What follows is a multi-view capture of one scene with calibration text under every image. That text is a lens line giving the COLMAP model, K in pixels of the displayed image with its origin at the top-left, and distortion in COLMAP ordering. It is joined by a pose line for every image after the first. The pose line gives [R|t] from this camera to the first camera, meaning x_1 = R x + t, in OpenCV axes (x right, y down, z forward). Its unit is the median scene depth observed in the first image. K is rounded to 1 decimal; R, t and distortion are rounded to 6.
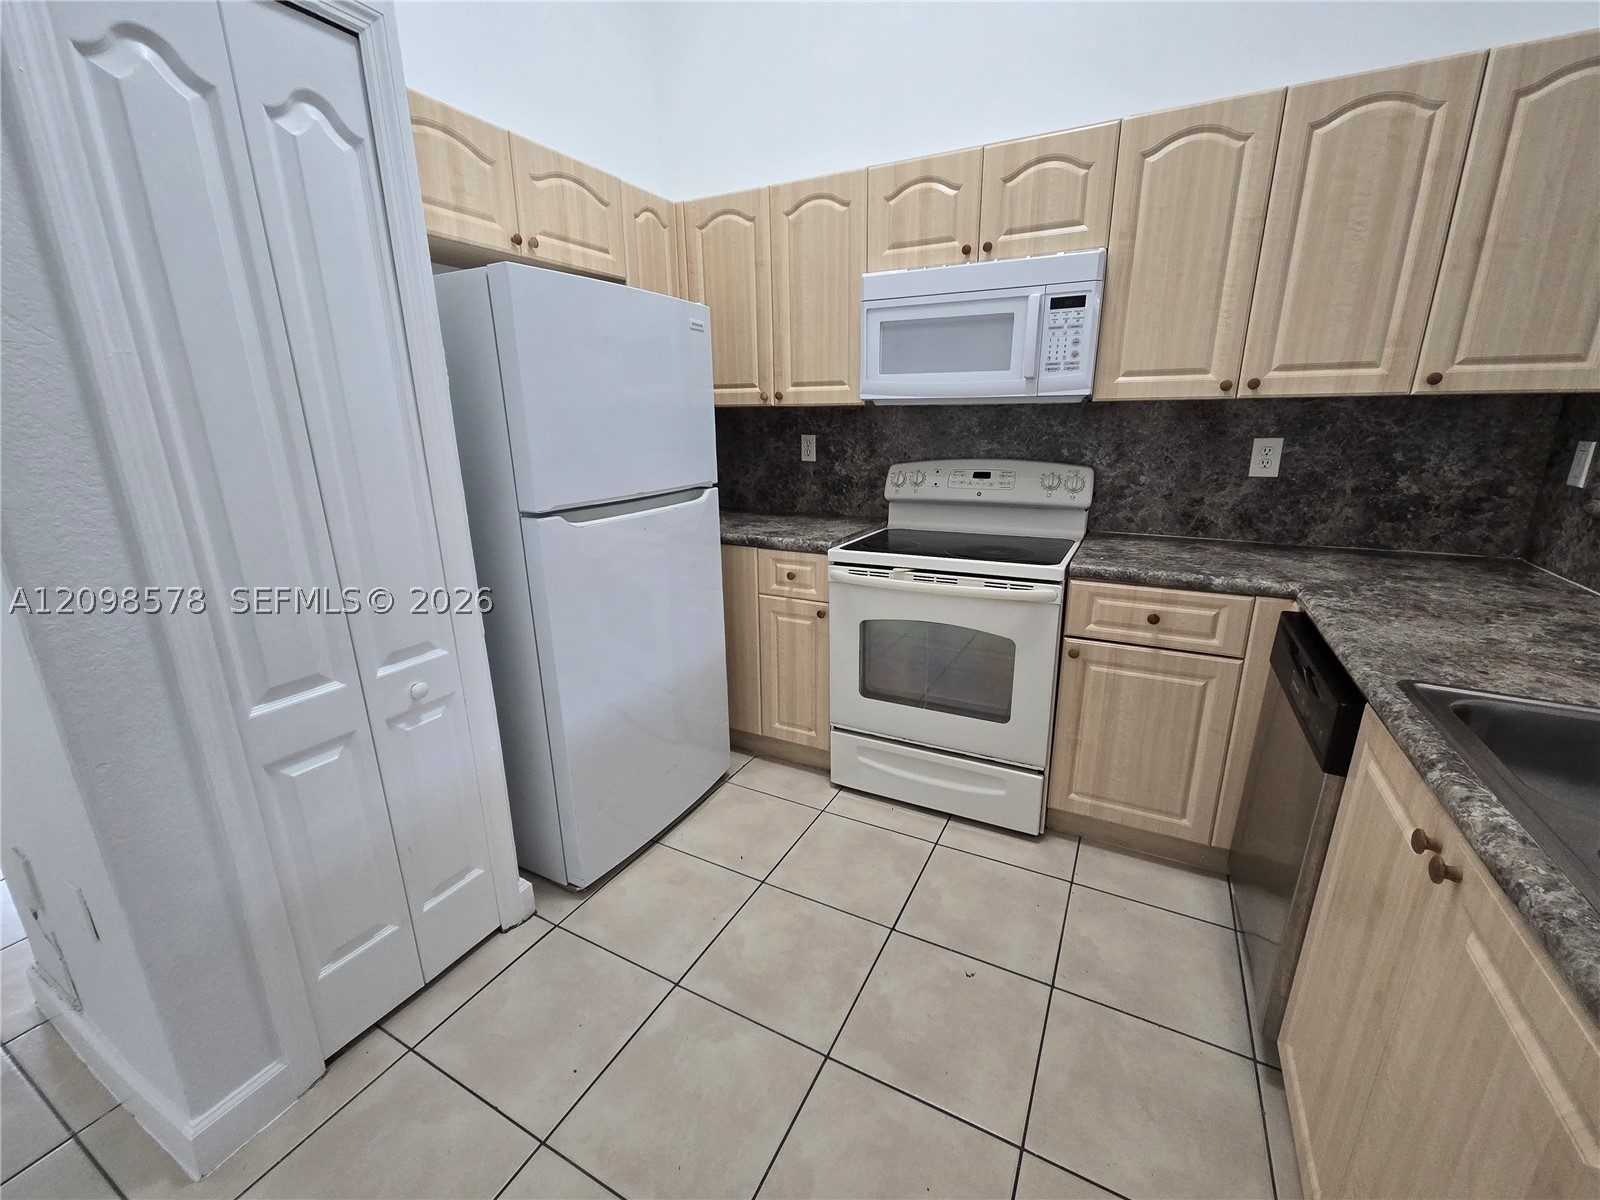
lens RADIAL K [[657.9, 0, 803.1], [0, 657.9, 599.5], [0, 0, 1]] dist [0.005127, -0.001671]
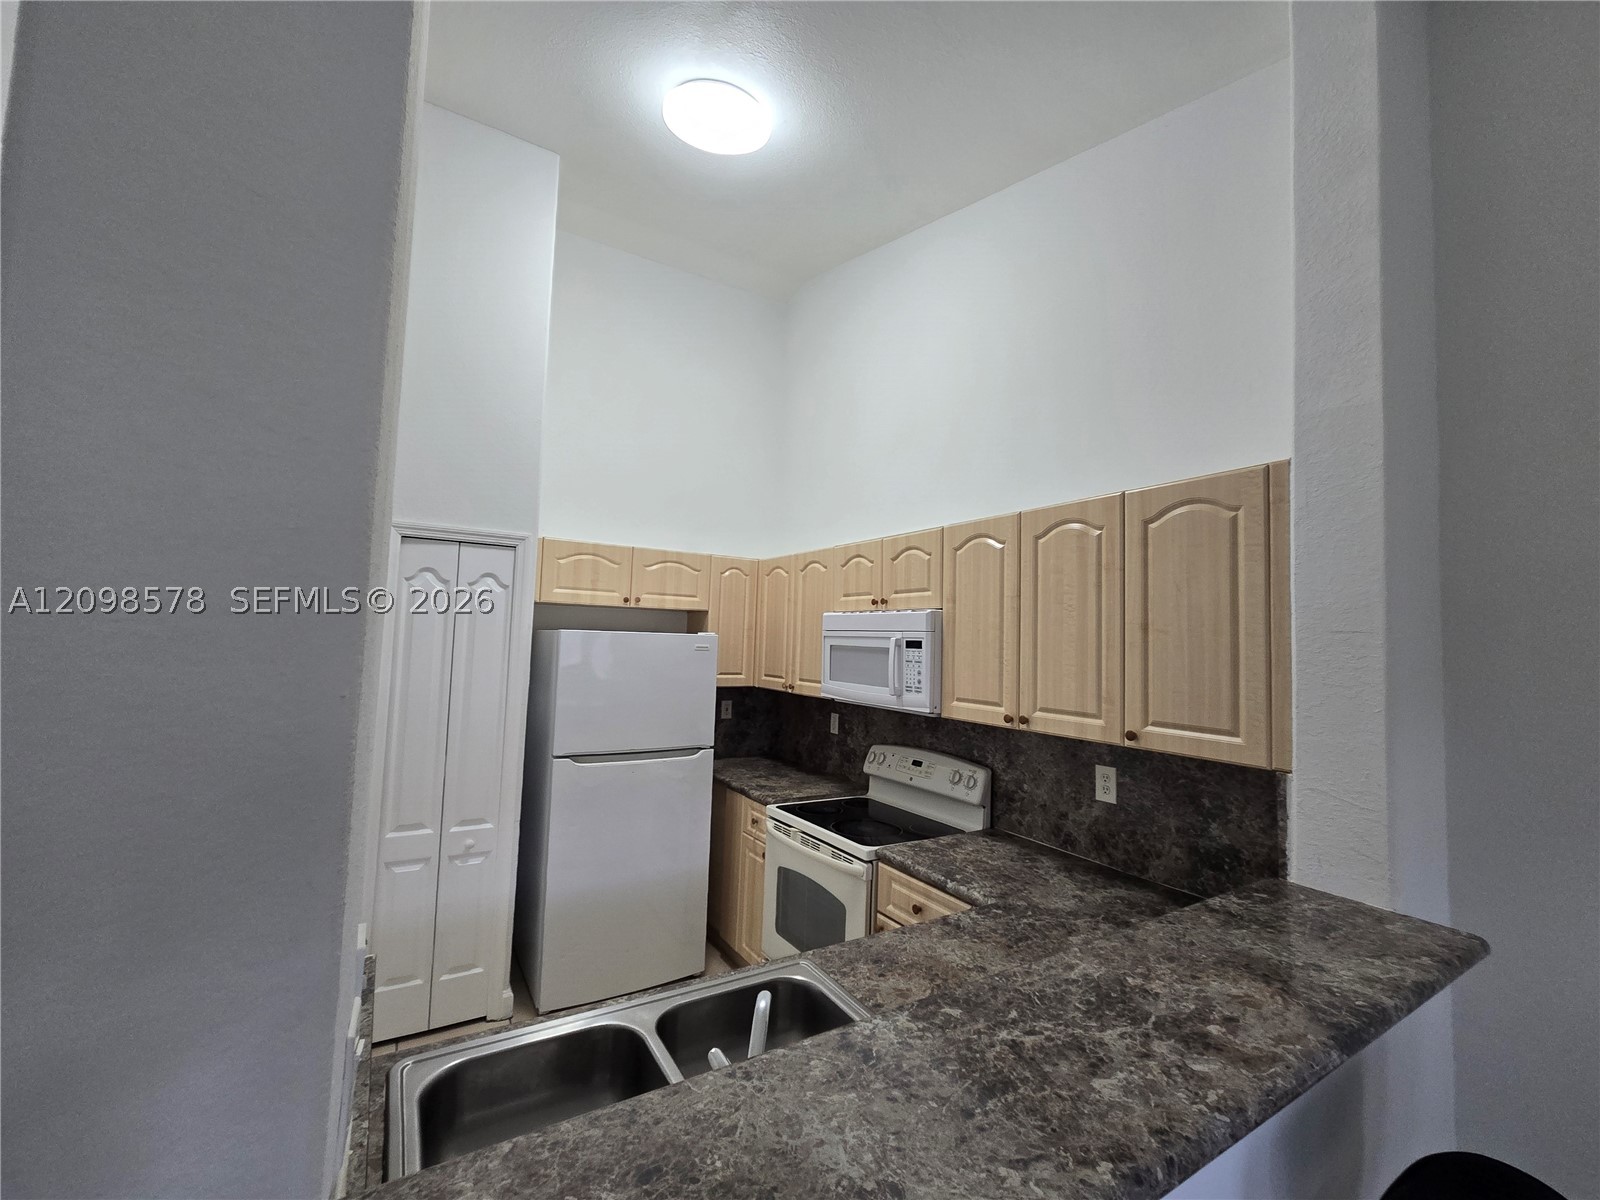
lens RADIAL K [[657.9, 0, 800.0], [0, 657.9, 597.8], [0, 0, 1]] dist [0.005127, -0.001671]
pose [[0.859067, 0.003513, -0.511852, 0.848692], [-0.178461, 0.939287, -0.293072, -0.099613], [0.479746, 0.343114, 0.807537, -0.220286]]
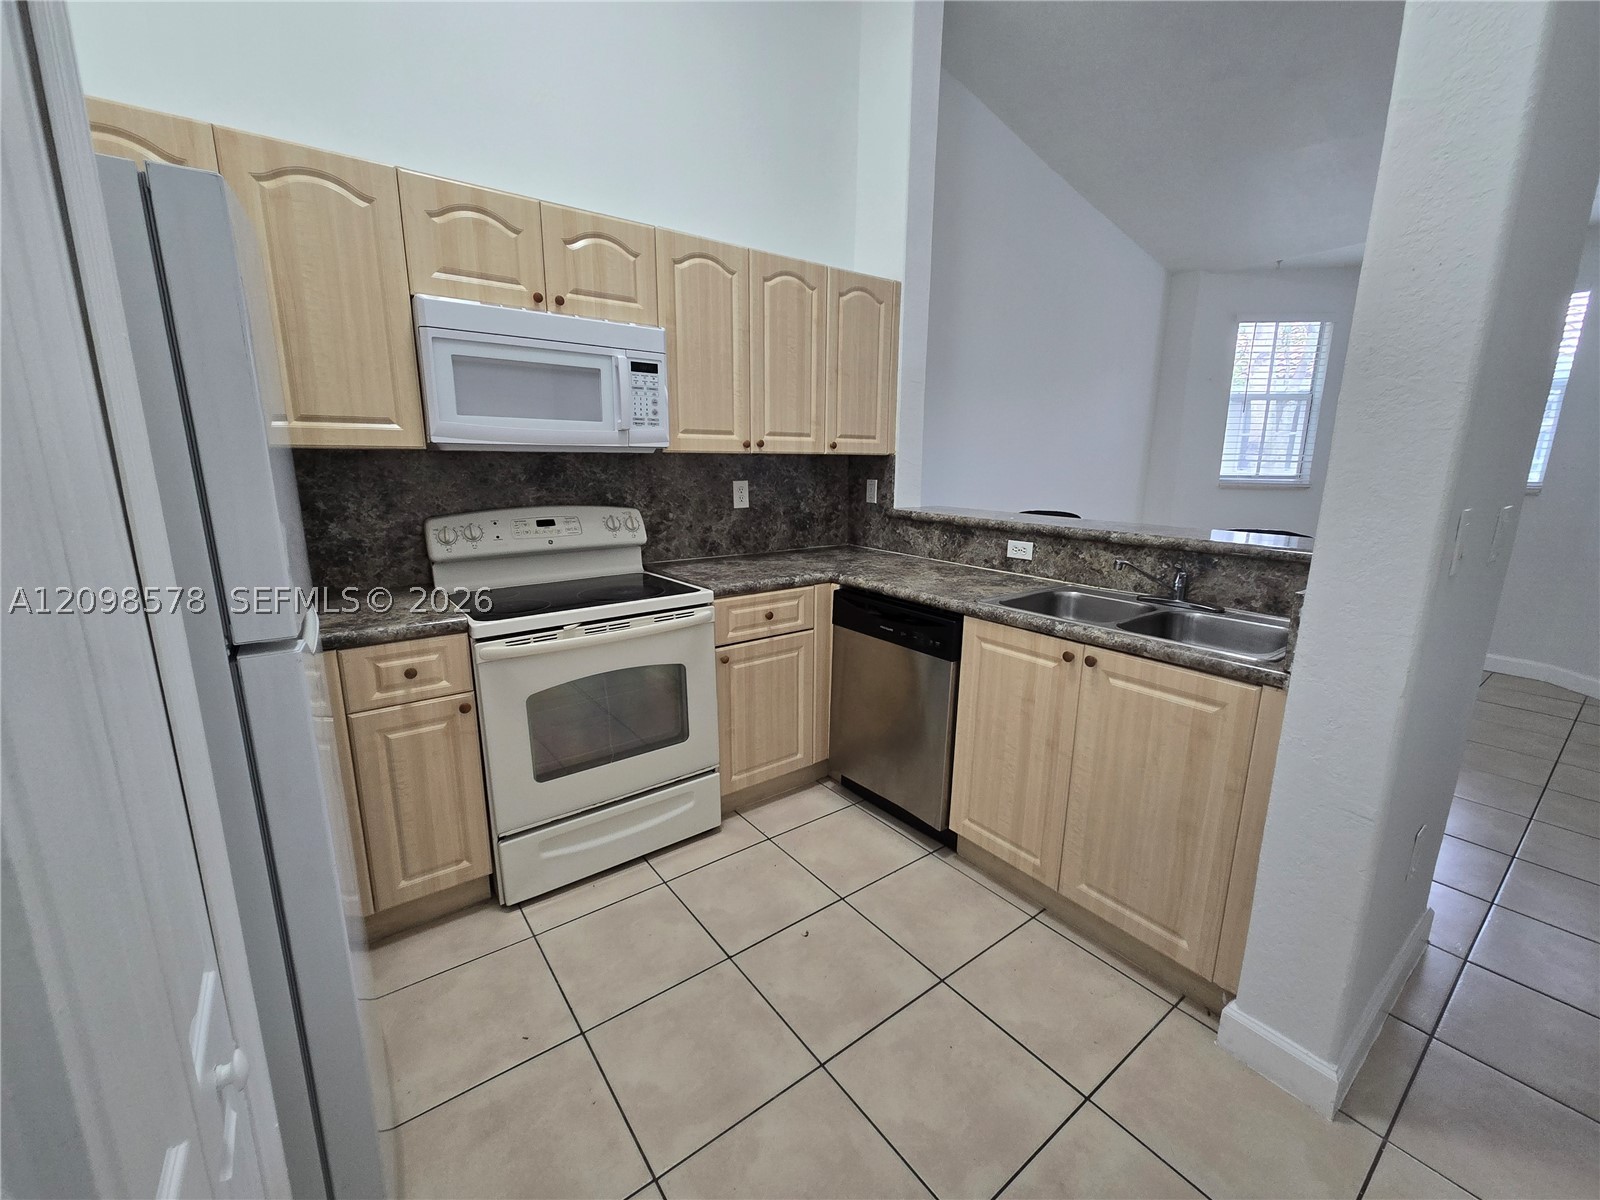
lens RADIAL K [[657.9, 0, 803.4], [0, 657.9, 599.3], [0, 0, 1]] dist [0.005127, -0.001671]
pose [[0.428261, -0.175552, 0.886439, -0.542712], [0.237223, 0.968385, 0.077172, -0.078169], [-0.871962, 0.177234, 0.456366, 0.290743]]
